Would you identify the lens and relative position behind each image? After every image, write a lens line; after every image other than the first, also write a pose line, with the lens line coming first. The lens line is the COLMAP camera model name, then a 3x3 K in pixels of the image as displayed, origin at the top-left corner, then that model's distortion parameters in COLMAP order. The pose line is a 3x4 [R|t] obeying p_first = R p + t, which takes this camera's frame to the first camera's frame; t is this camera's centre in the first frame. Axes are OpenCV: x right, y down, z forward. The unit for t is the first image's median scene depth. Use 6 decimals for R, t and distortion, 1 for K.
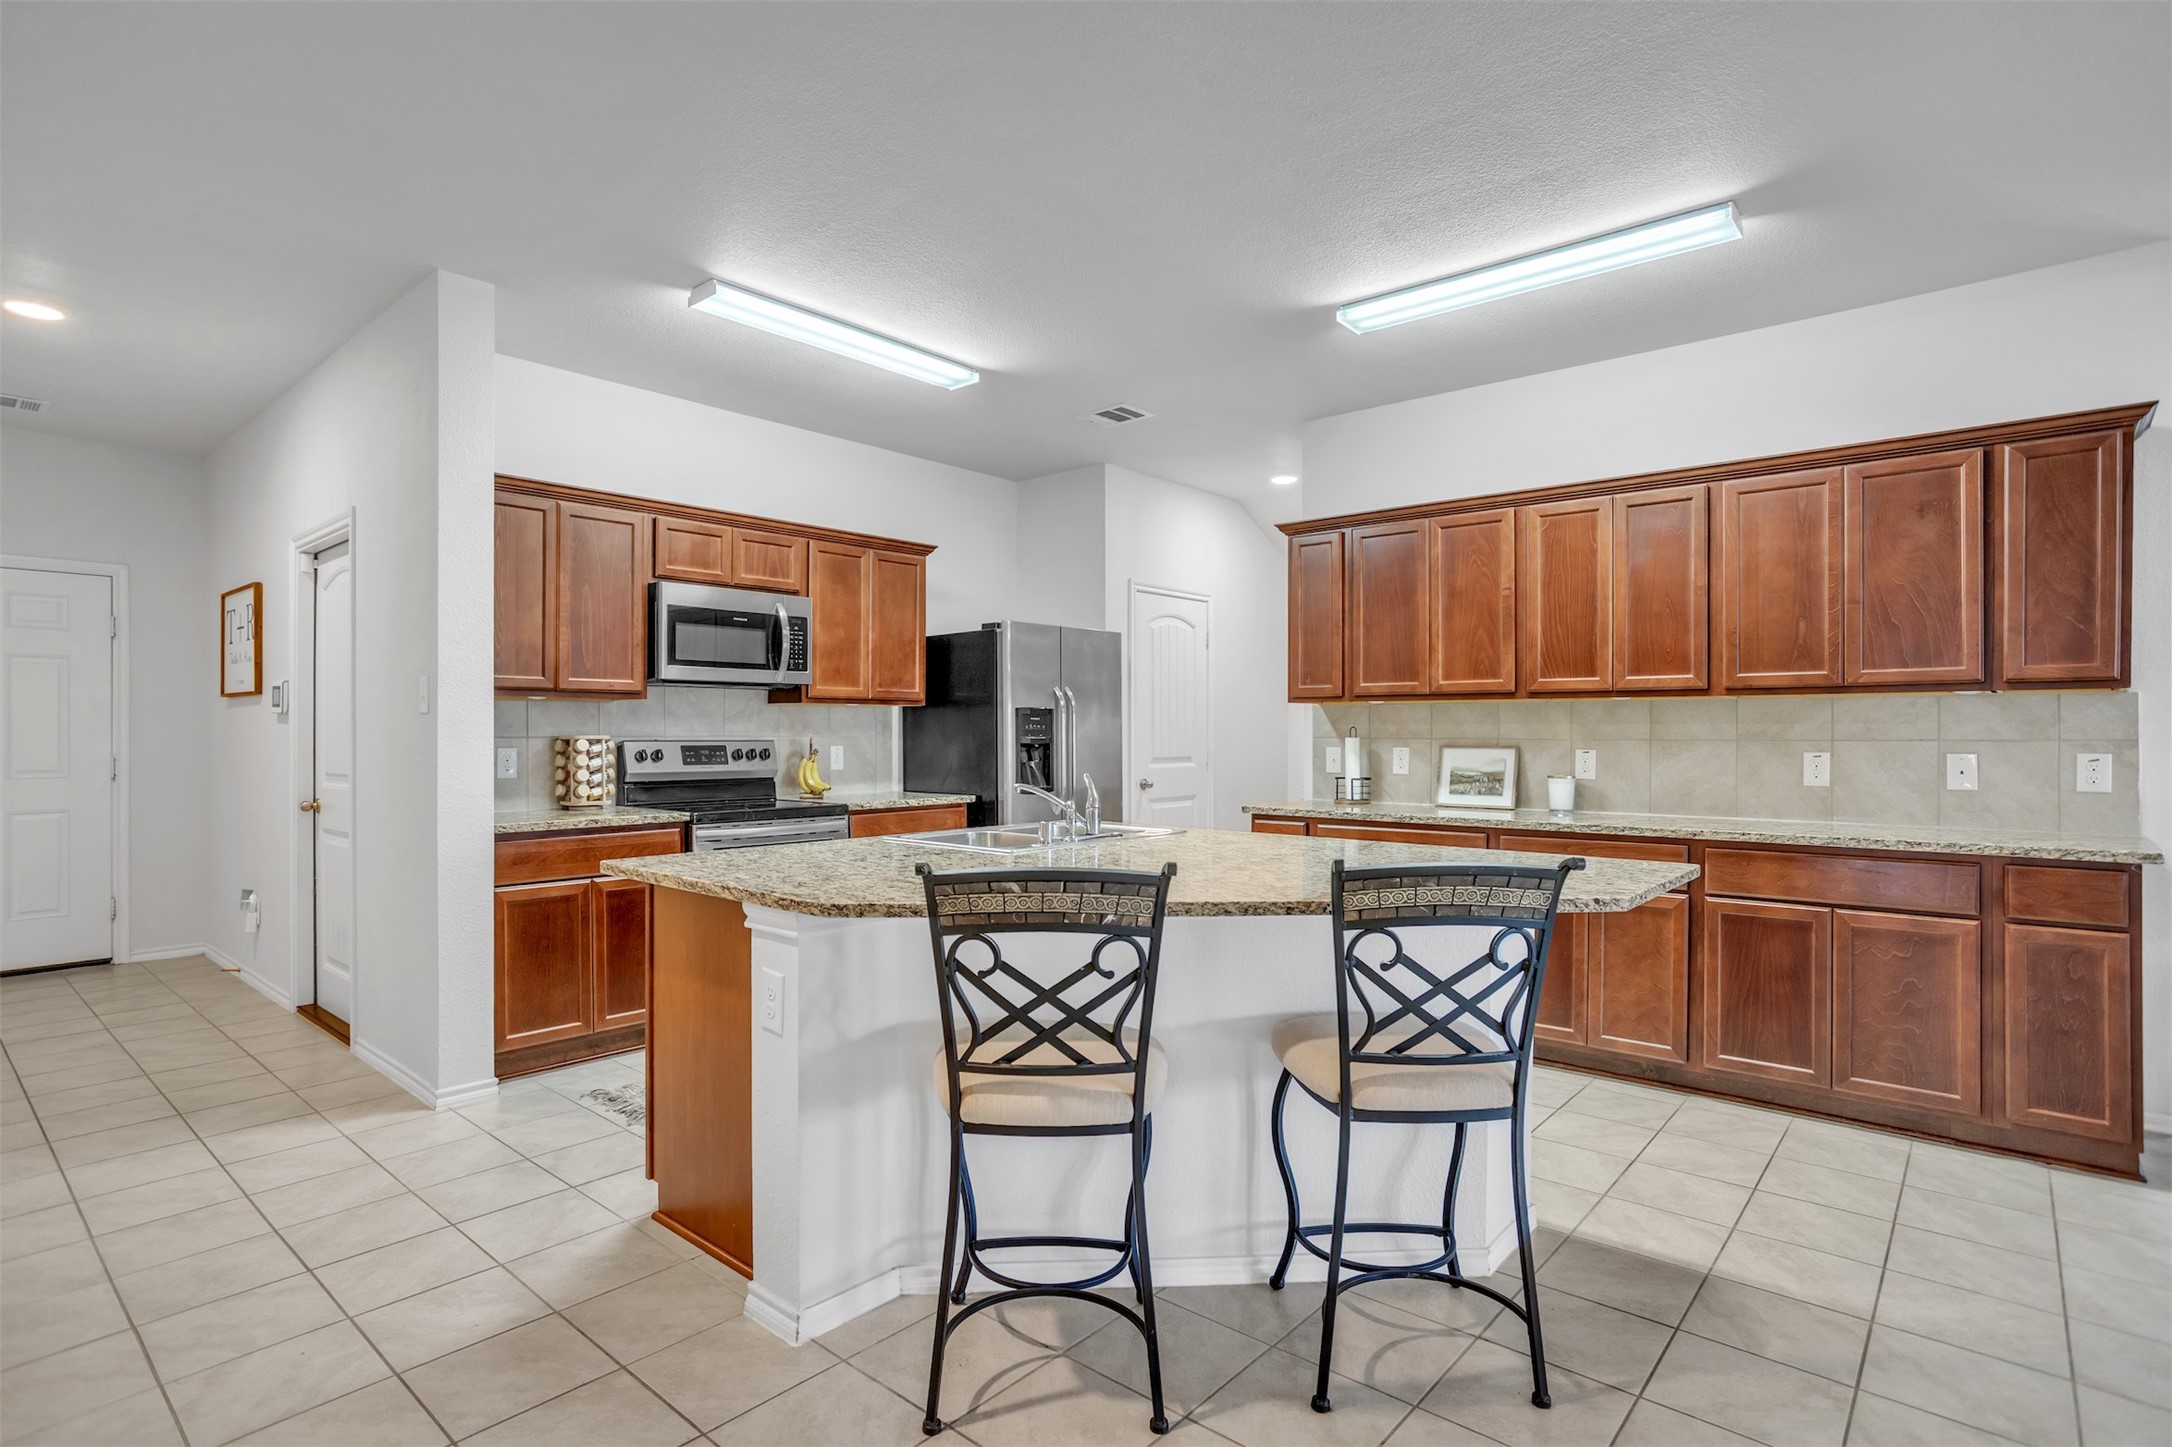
lens RADIAL K [[1072.5, 0, 1064.0], [0, 1072.5, 741.2], [0, 0, 1]] dist [-0.025416, 0.000488]
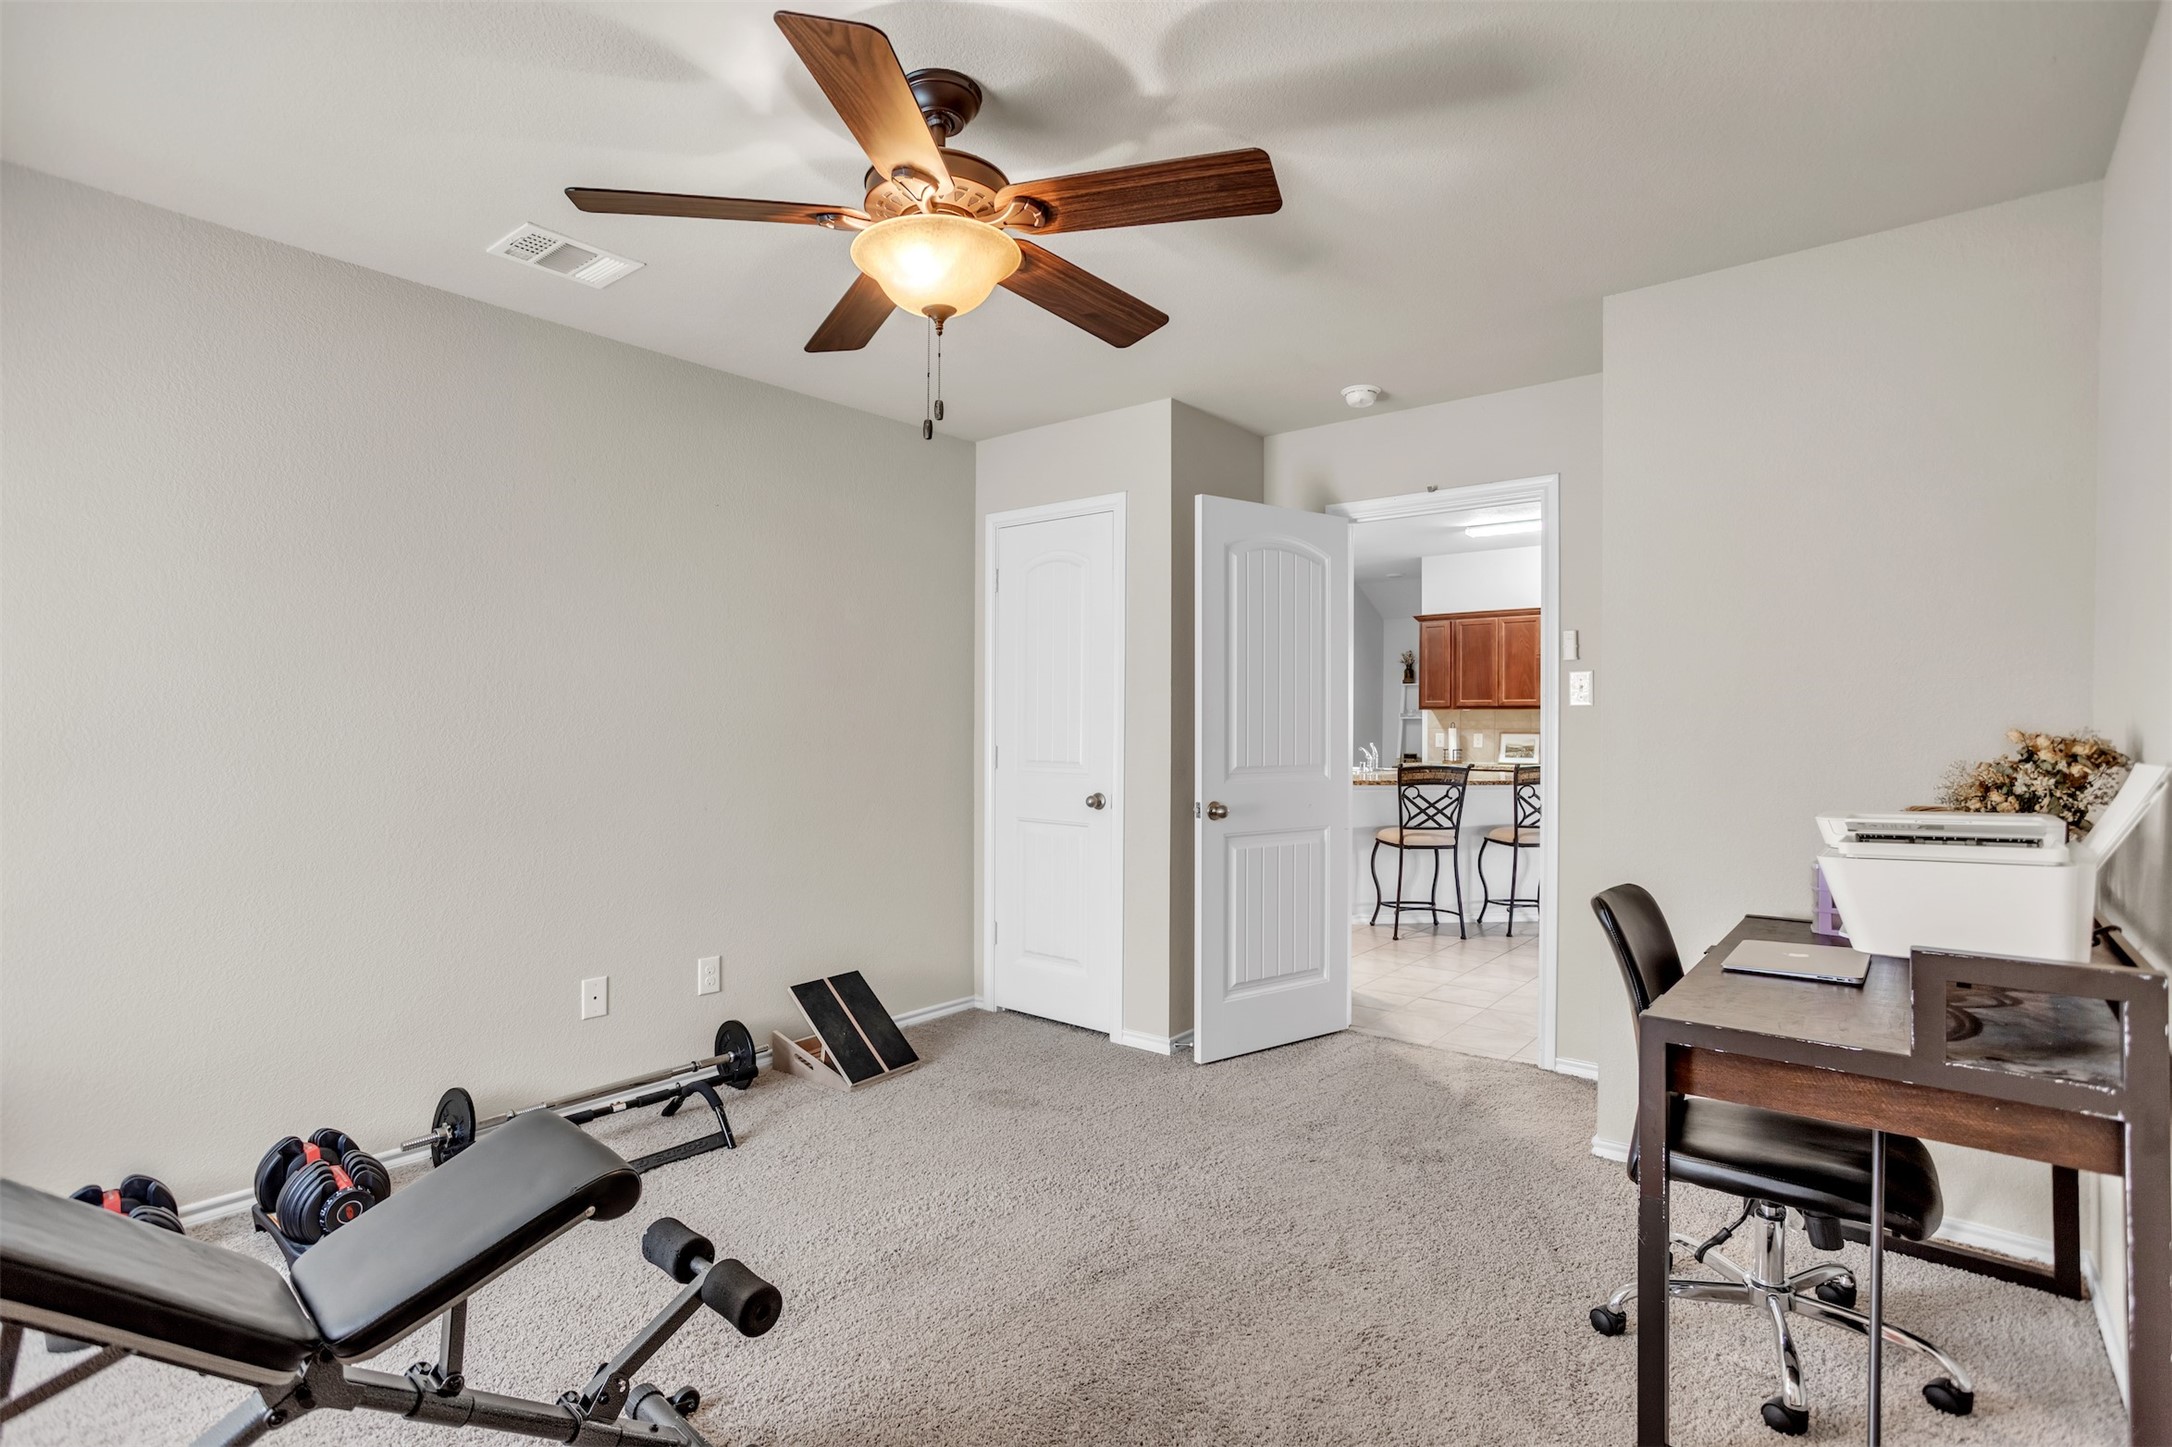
lens RADIAL K [[1061.1, 0, 1086.0], [0, 1061.1, 723.5], [0, 0, 1]] dist [-0.023663, -0.000131]
pose [[0.998832, 0.002916, 0.048232, -0.543449], [-0.002508, 0.999961, -0.008519, 0.006912], [-0.048255, 0.008388, 0.998800, -0.971158]]
